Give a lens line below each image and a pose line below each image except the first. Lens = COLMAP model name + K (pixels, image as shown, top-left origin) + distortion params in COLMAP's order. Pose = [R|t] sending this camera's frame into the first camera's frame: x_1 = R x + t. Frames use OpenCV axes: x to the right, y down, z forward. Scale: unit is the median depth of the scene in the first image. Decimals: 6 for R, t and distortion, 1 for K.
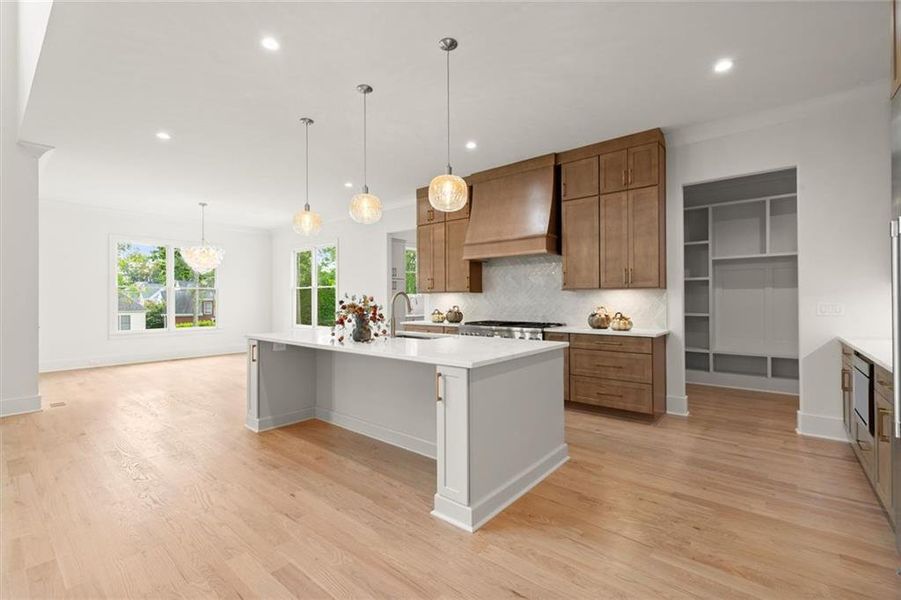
lens RADIAL K [[391.3, 0, 449.4], [0, 391.3, 297.9], [0, 0, 1]] dist [0.001287, 0.000027]
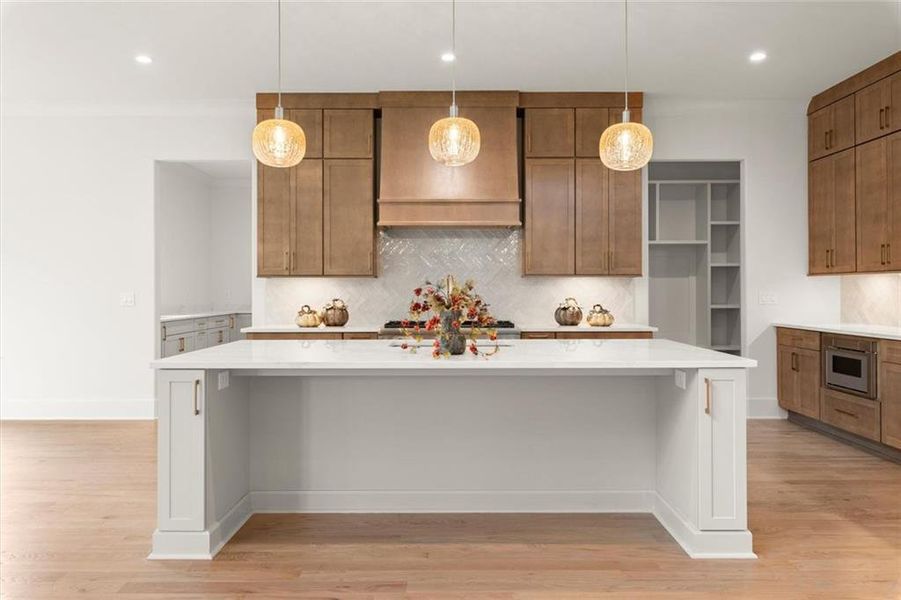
lens RADIAL K [[633.7, 0, 448.8], [0, 633.7, 287.7], [0, 0, 1]] dist [0.003685, 0.000061]
pose [[0.771705, 0.004267, 0.635966, -0.633197], [-0.004057, 0.999990, -0.001786, 0.005466], [-0.635968, -0.001201, 0.771715, 0.166539]]
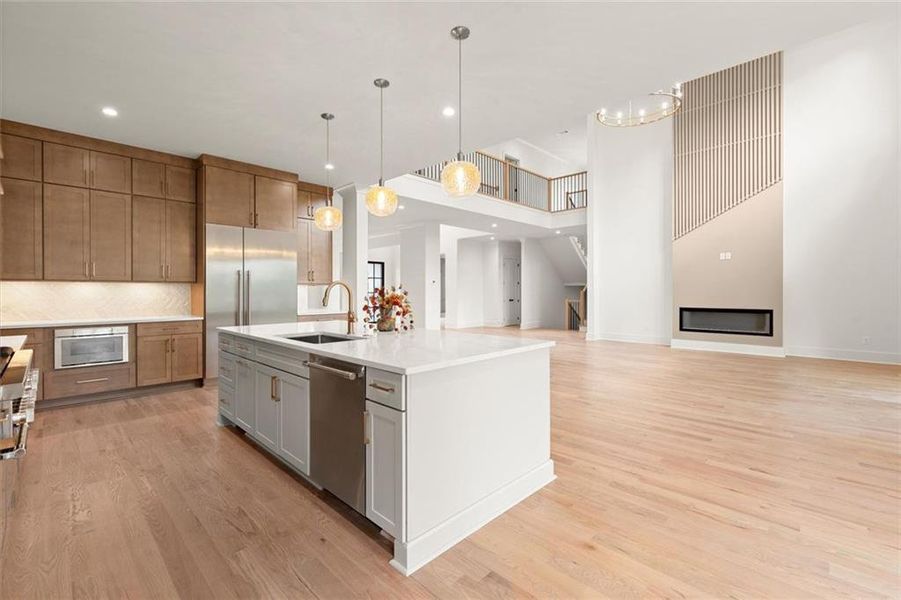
lens RADIAL K [[389.6, 0, 448.1], [0, 389.6, 289.9], [0, 0, 1]] dist [0.000020, -0.000259]
pose [[-0.996455, 0.008265, 0.083725, -0.345055], [0.007762, 0.999950, -0.006332, 0.008539], [-0.083773, -0.005660, -0.996469, 1.464983]]
